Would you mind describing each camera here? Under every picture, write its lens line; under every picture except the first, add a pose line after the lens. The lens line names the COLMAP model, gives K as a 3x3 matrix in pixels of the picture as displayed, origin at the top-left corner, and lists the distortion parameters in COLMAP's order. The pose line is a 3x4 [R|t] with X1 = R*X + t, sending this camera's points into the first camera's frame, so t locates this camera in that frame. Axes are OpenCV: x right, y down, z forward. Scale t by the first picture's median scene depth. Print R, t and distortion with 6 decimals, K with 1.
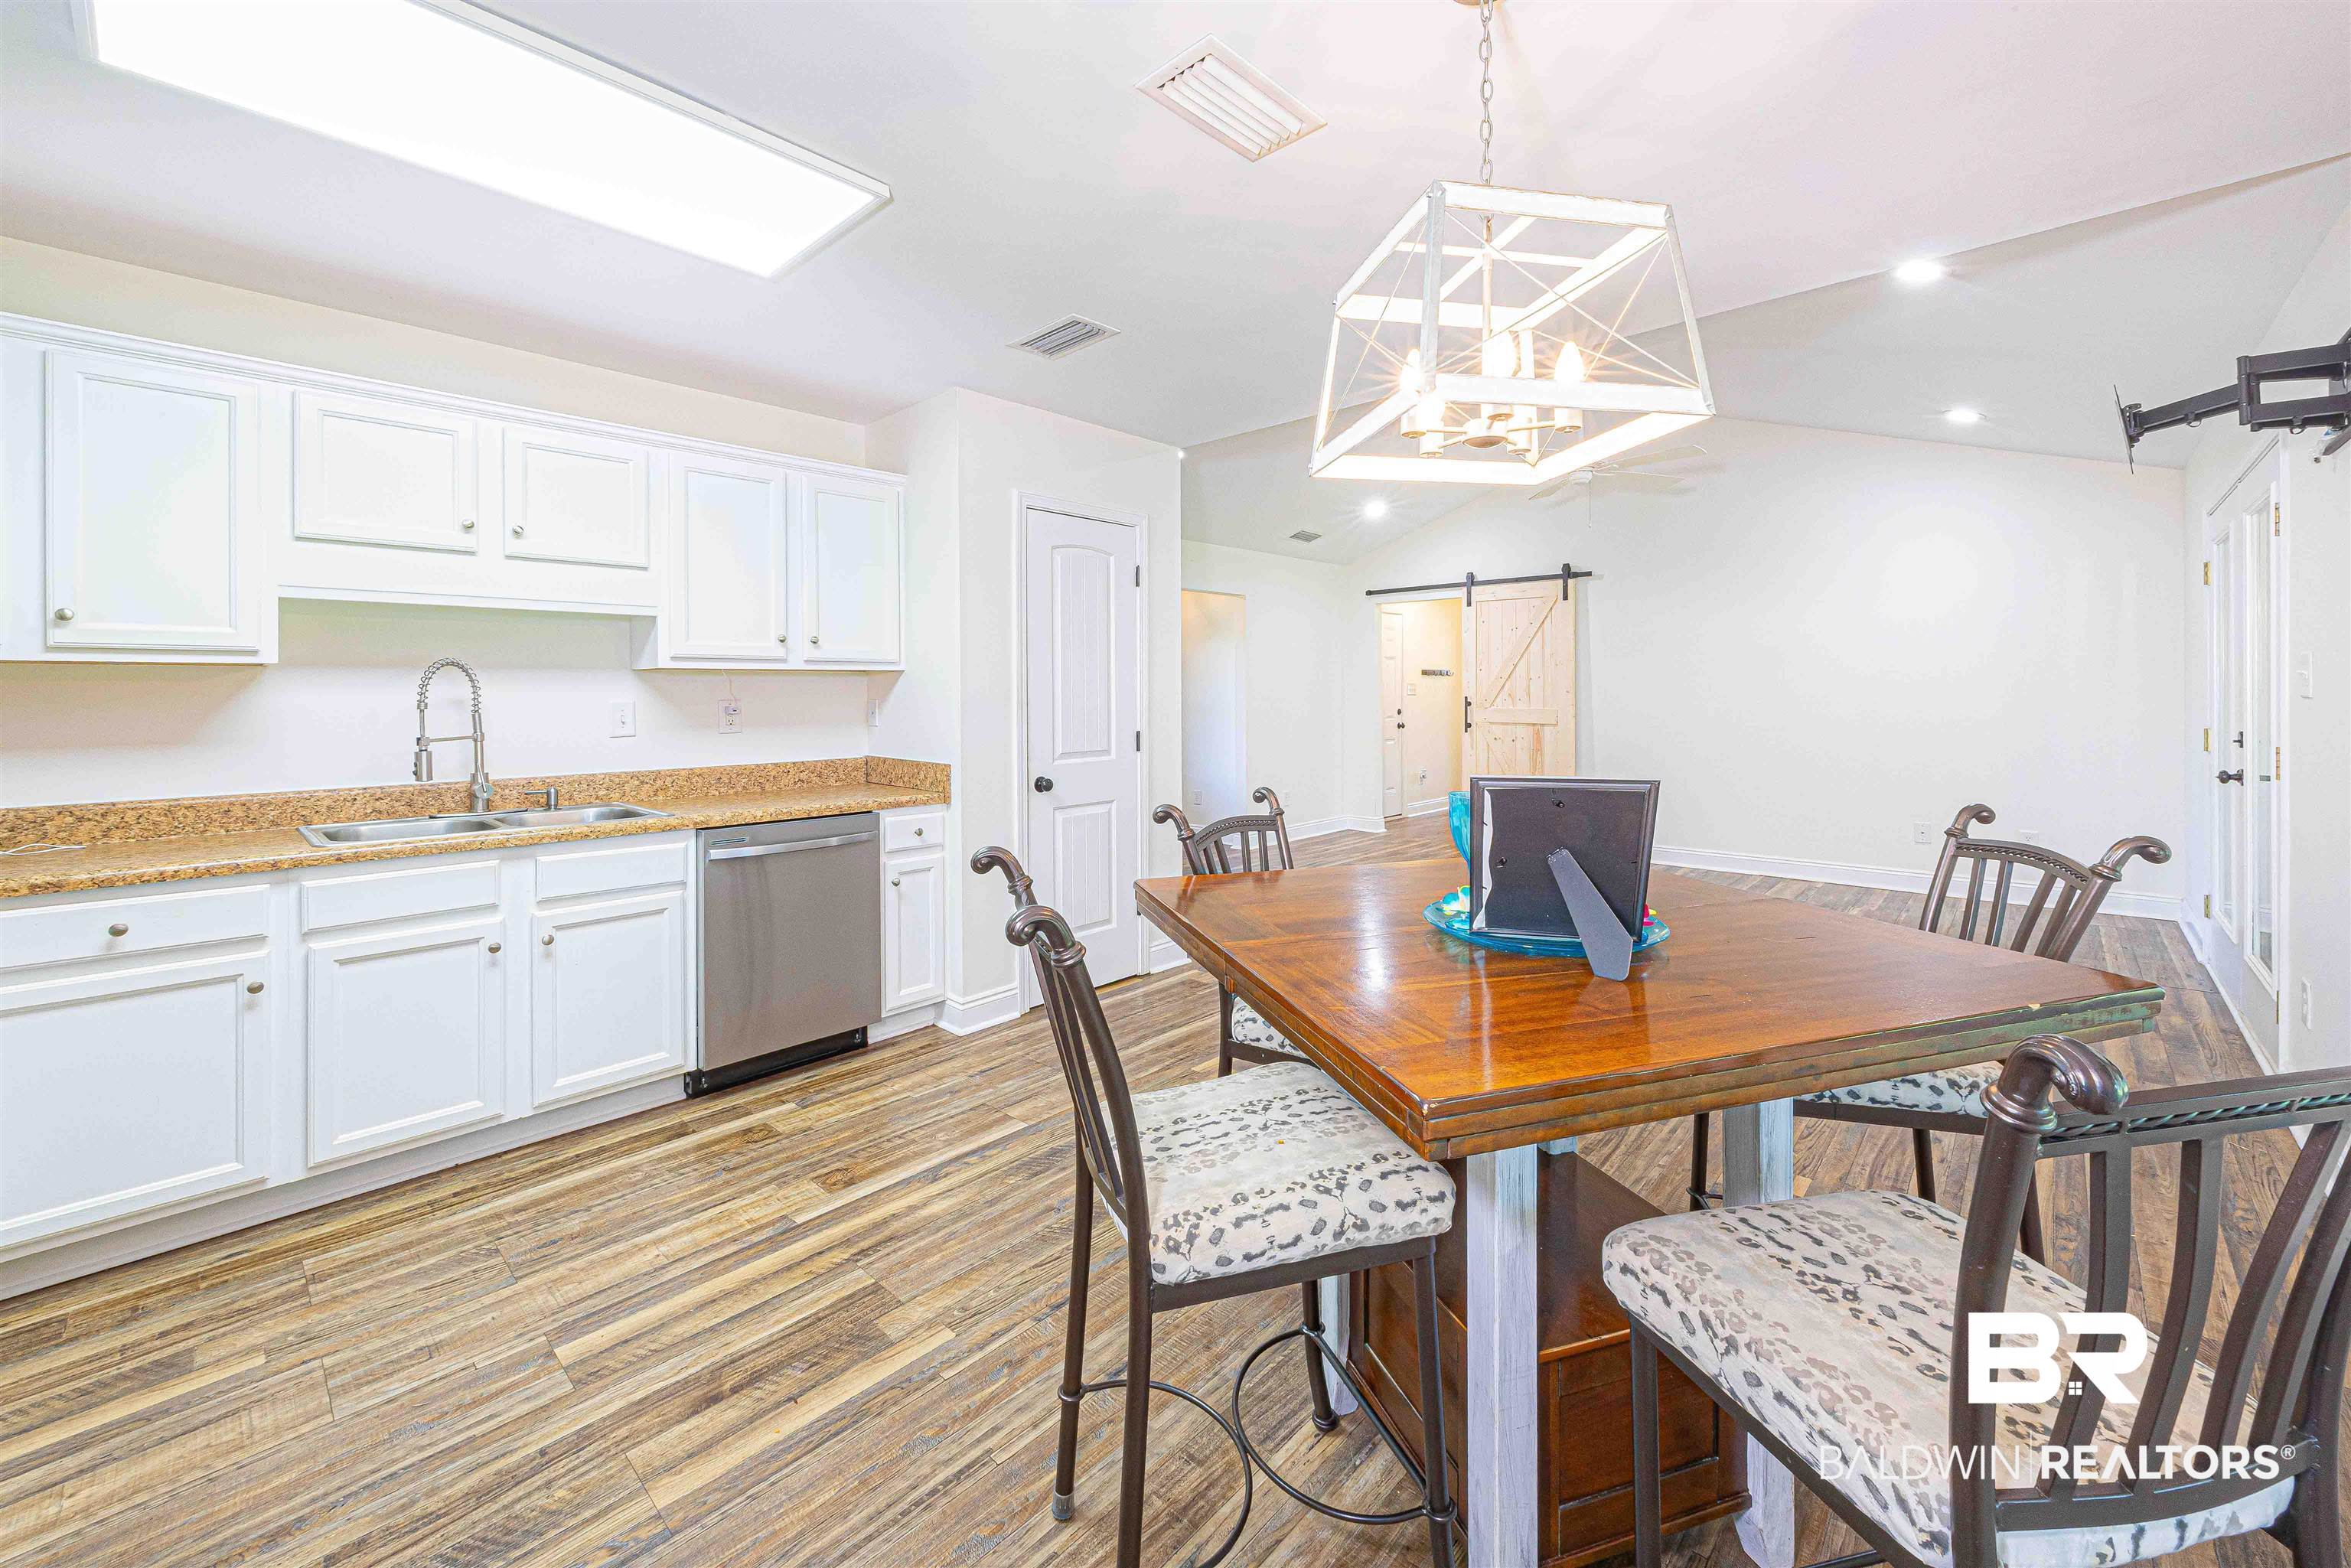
lens RADIAL K [[920.5, 0, 1183.5], [0, 920.5, 677.9], [0, 0, 1]] dist [-0.000111, -0.000528]
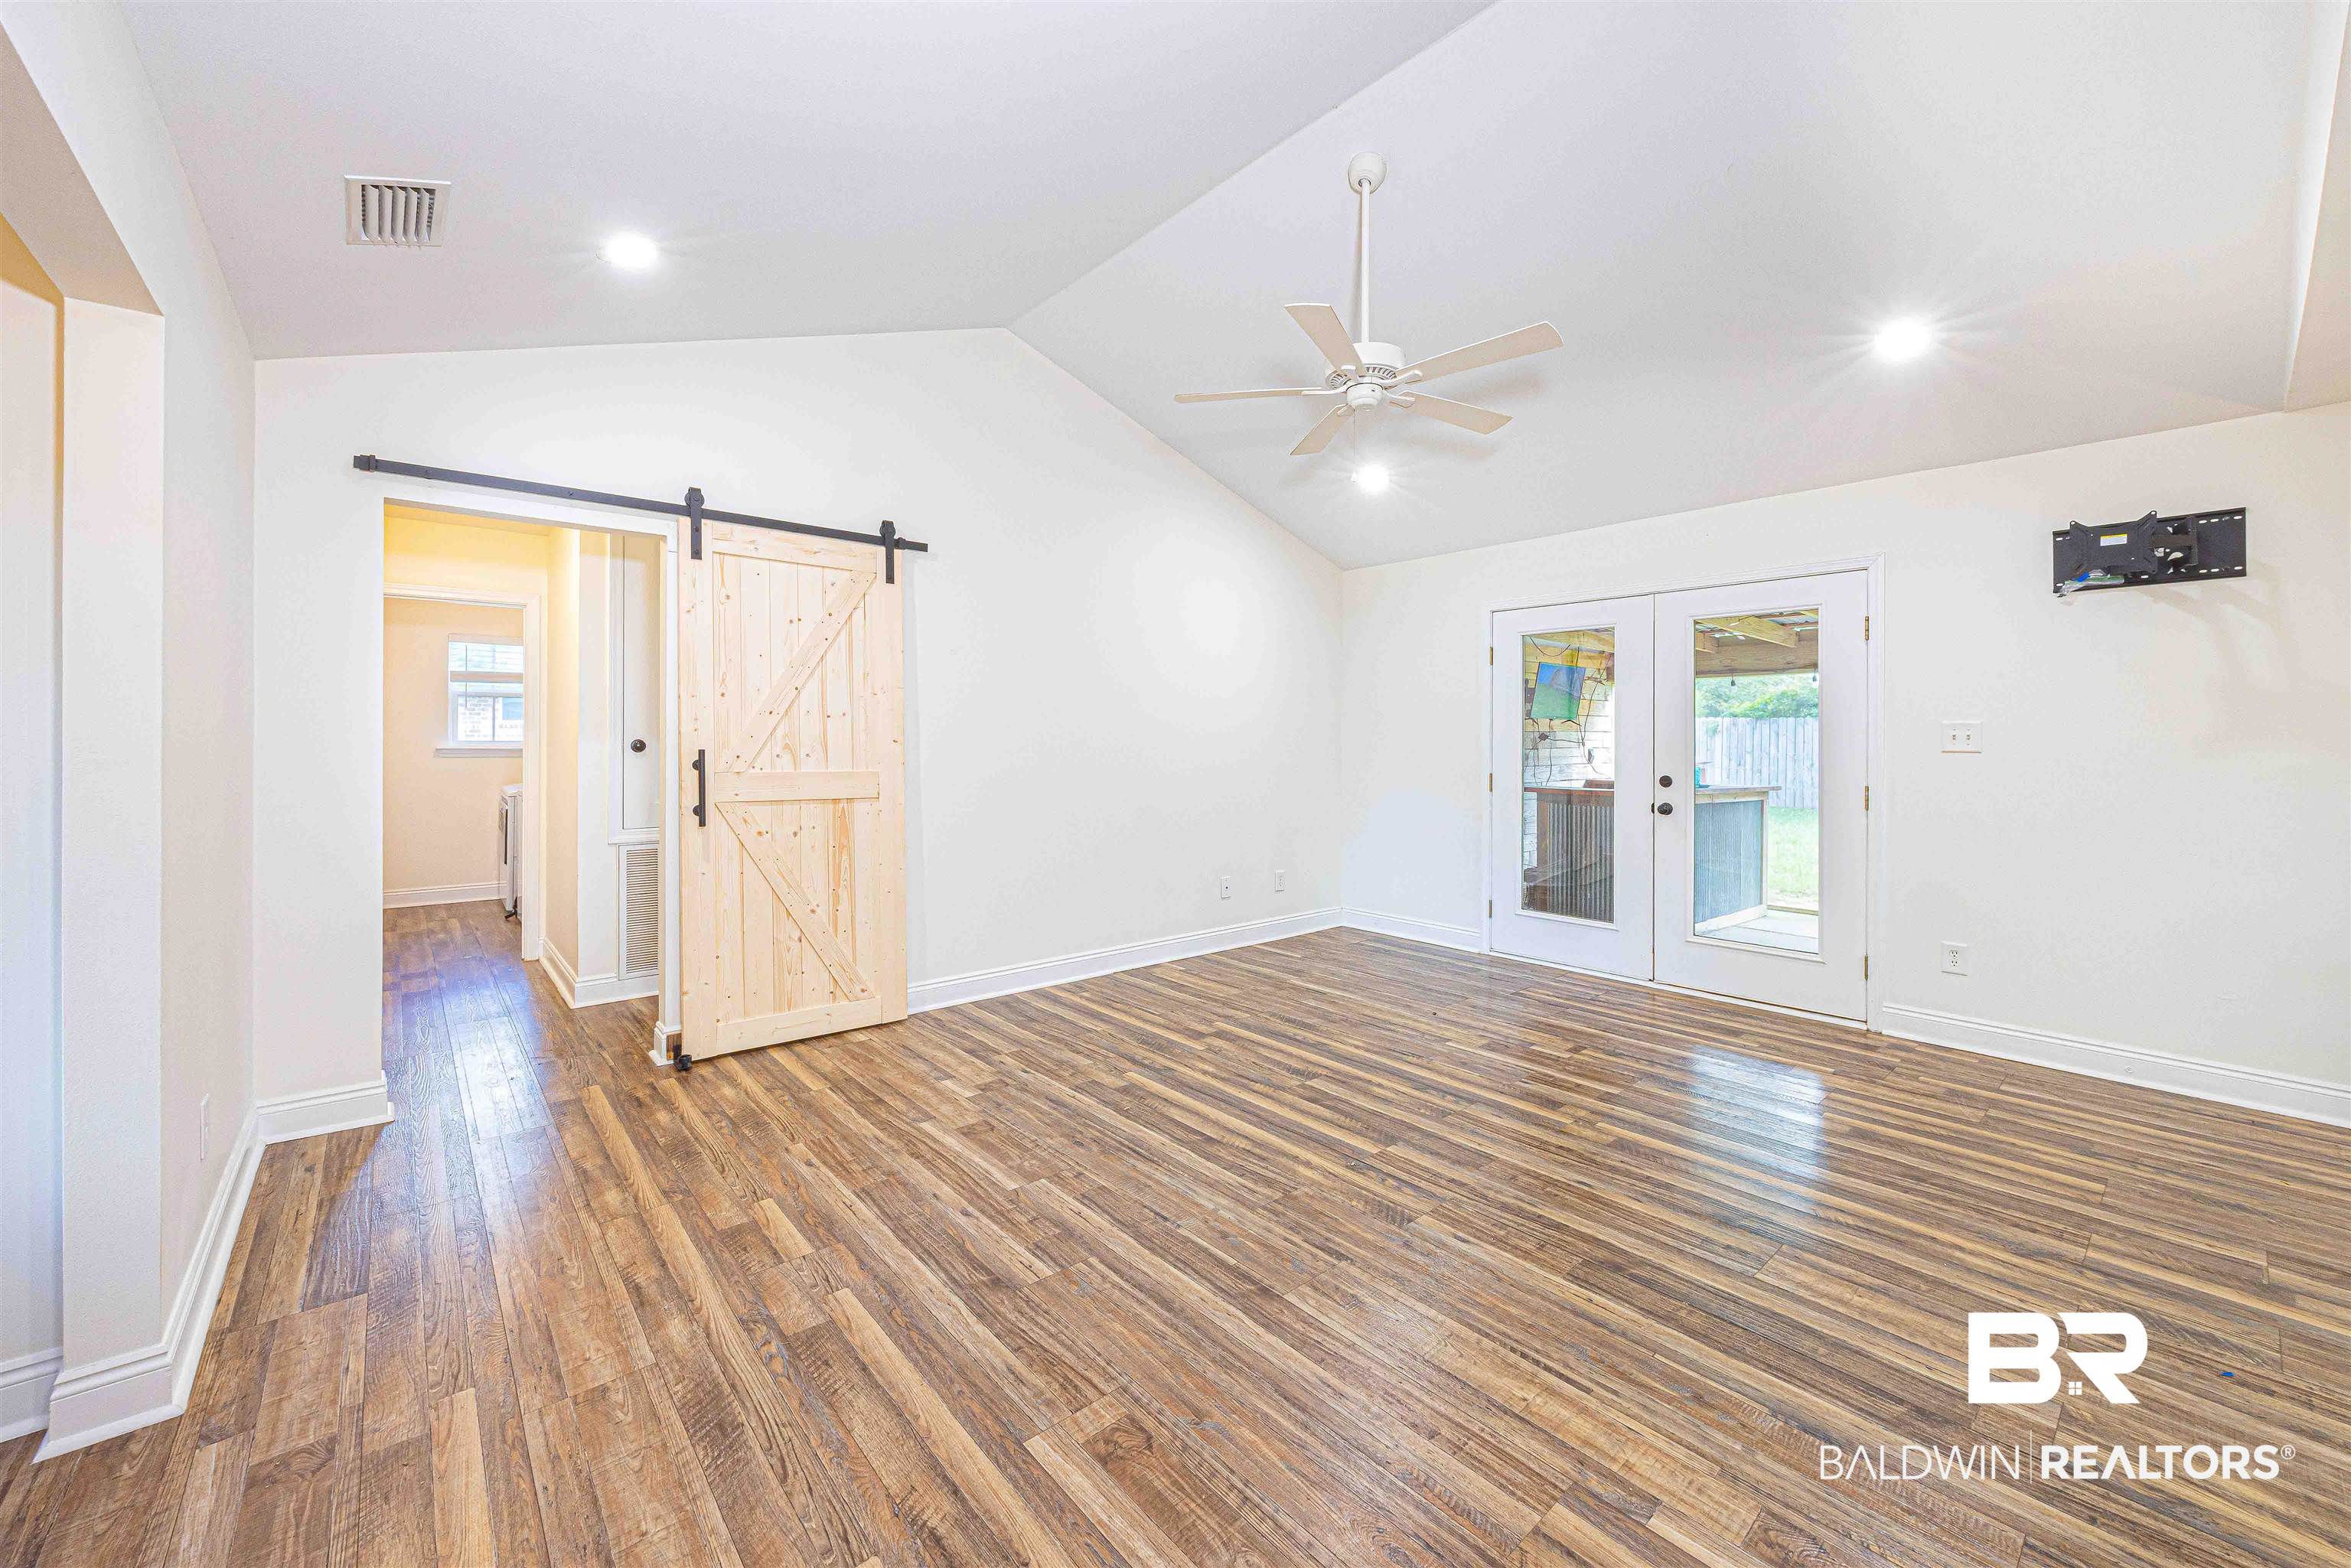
lens RADIAL K [[920.5, 0, 1184.9], [0, 920.5, 753.9], [0, 0, 1]] dist [-0.000111, -0.000528]
pose [[0.097961, -0.008556, 0.995153, -0.141102], [-0.021820, 0.999704, 0.010743, 0.012182], [-0.994951, -0.022766, 0.097746, 0.723803]]
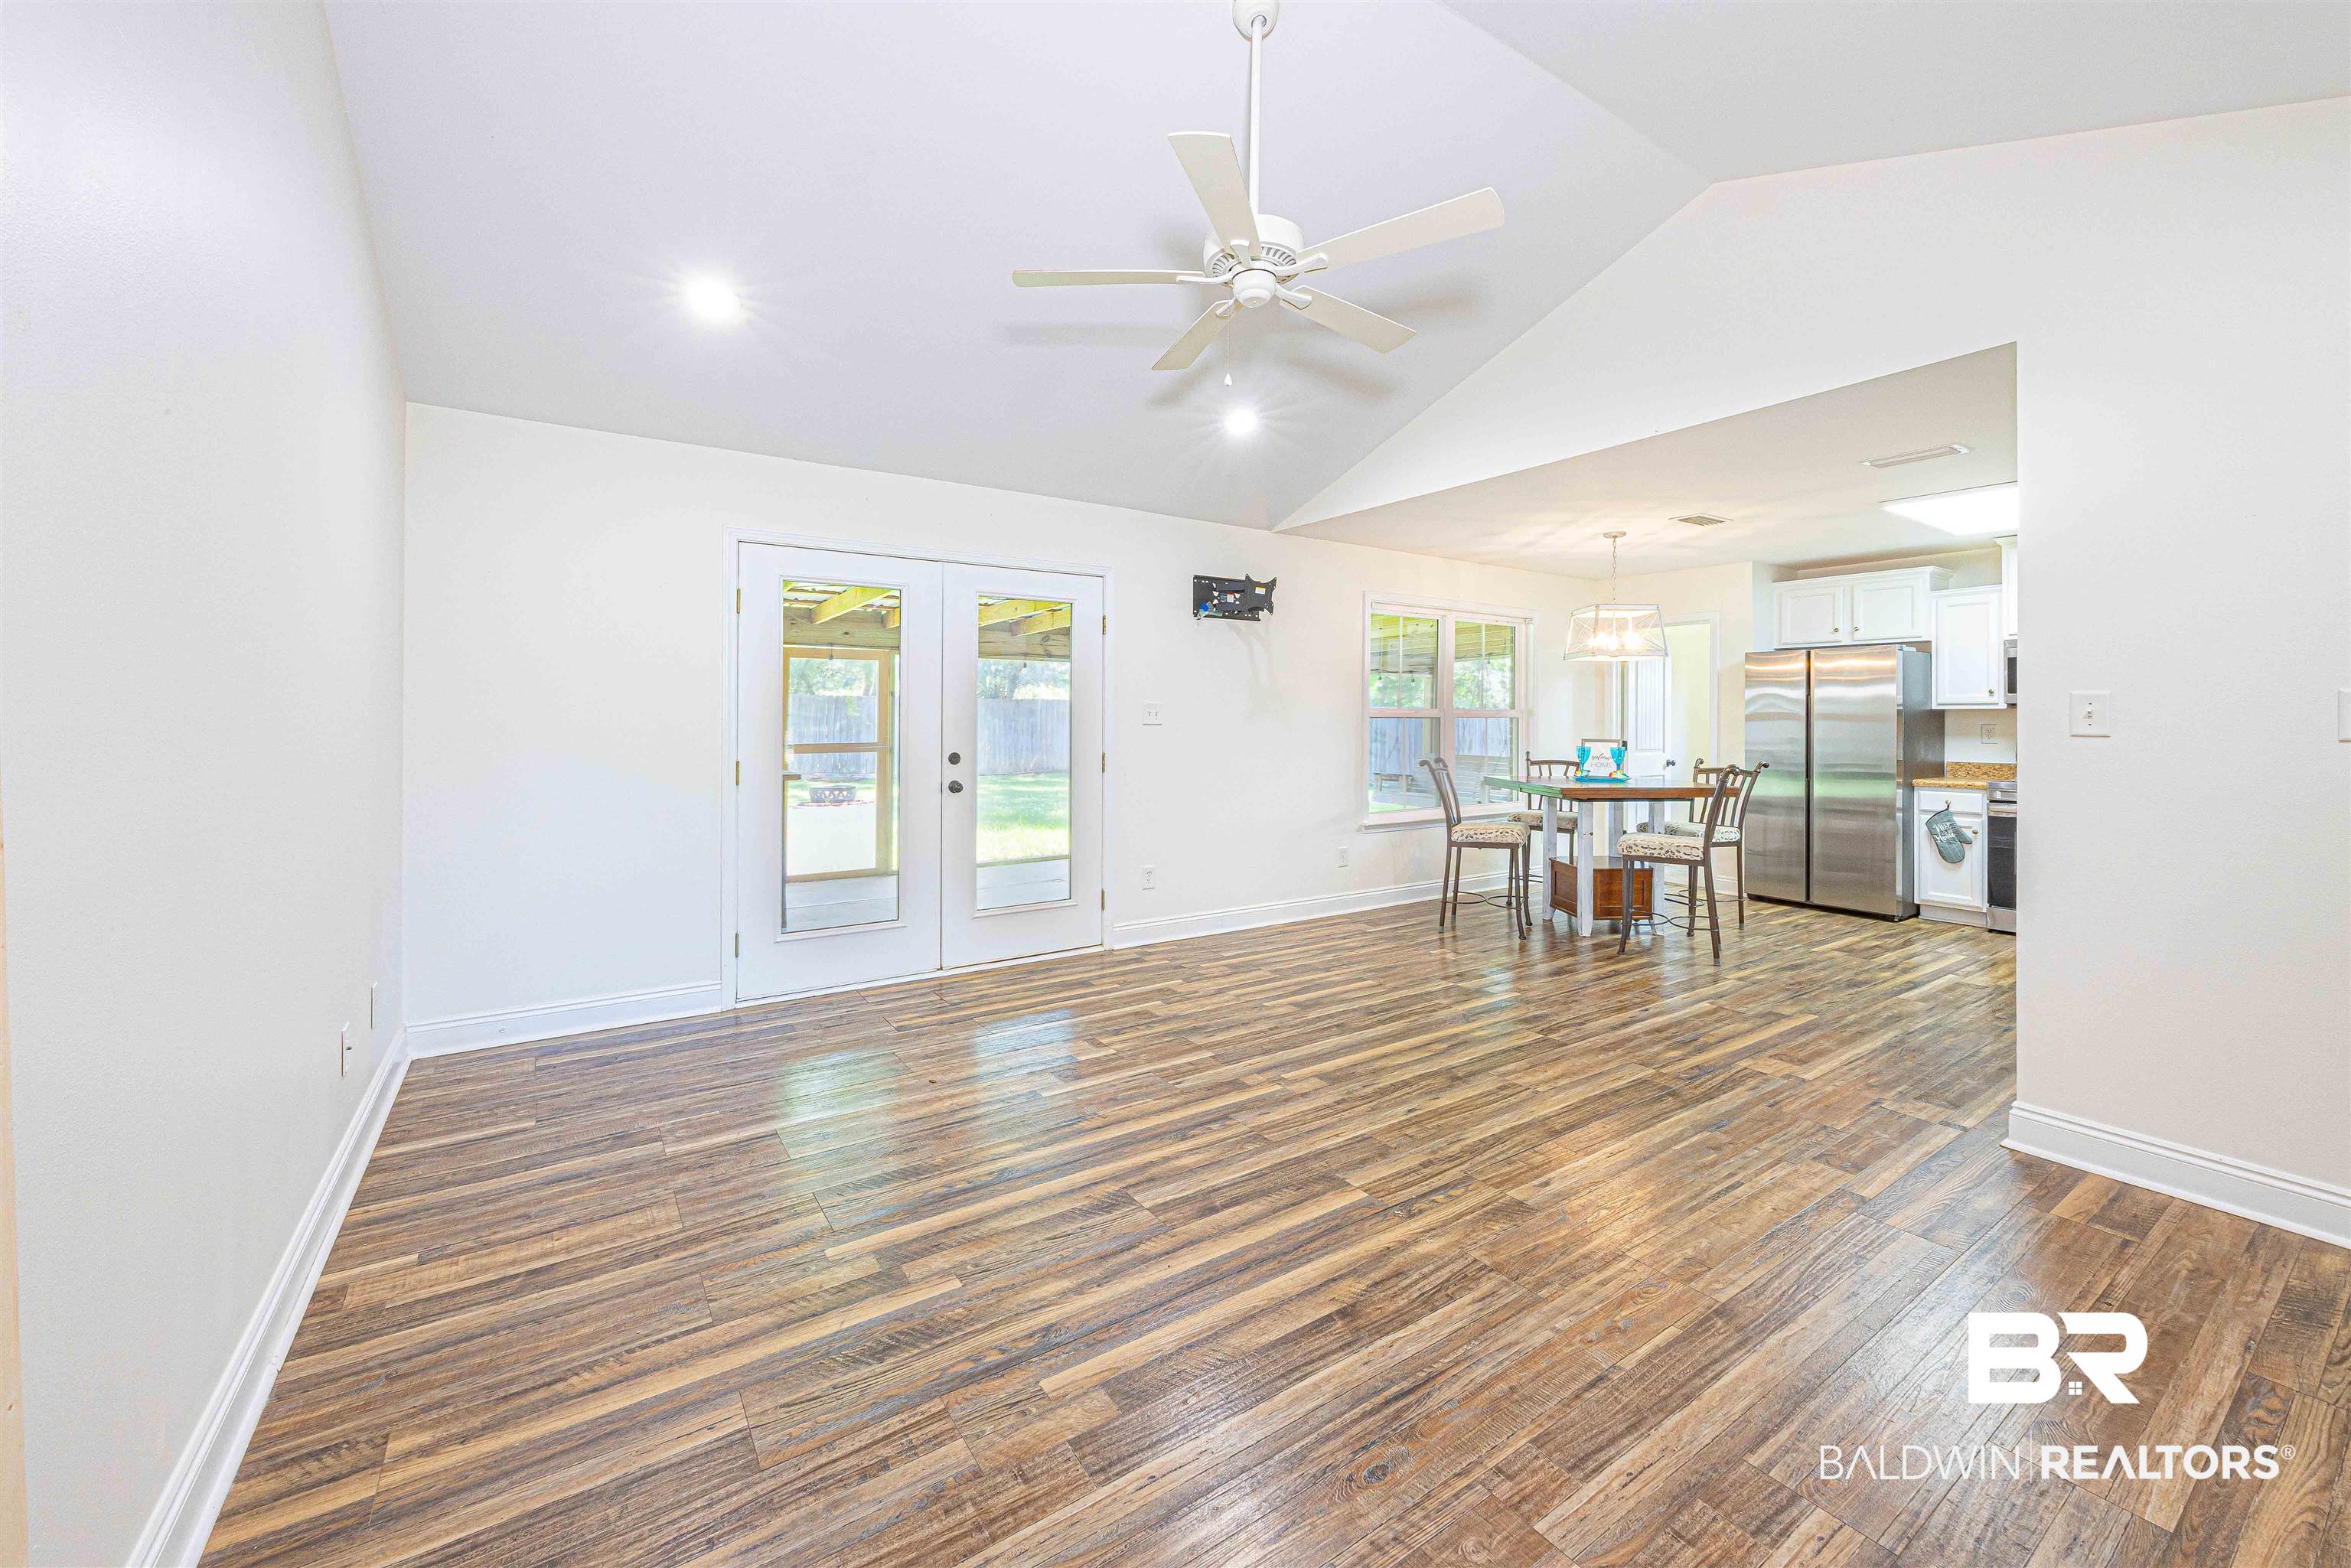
lens RADIAL K [[920.5, 0, 1185.1], [0, 920.5, 709.6], [0, 0, 1]] dist [-0.000111, -0.000528]
pose [[-0.976148, 0.005433, 0.217039, 0.246420], [-0.000676, 0.999606, -0.028061, 0.015817], [-0.217106, -0.027539, -0.975759, 1.027240]]
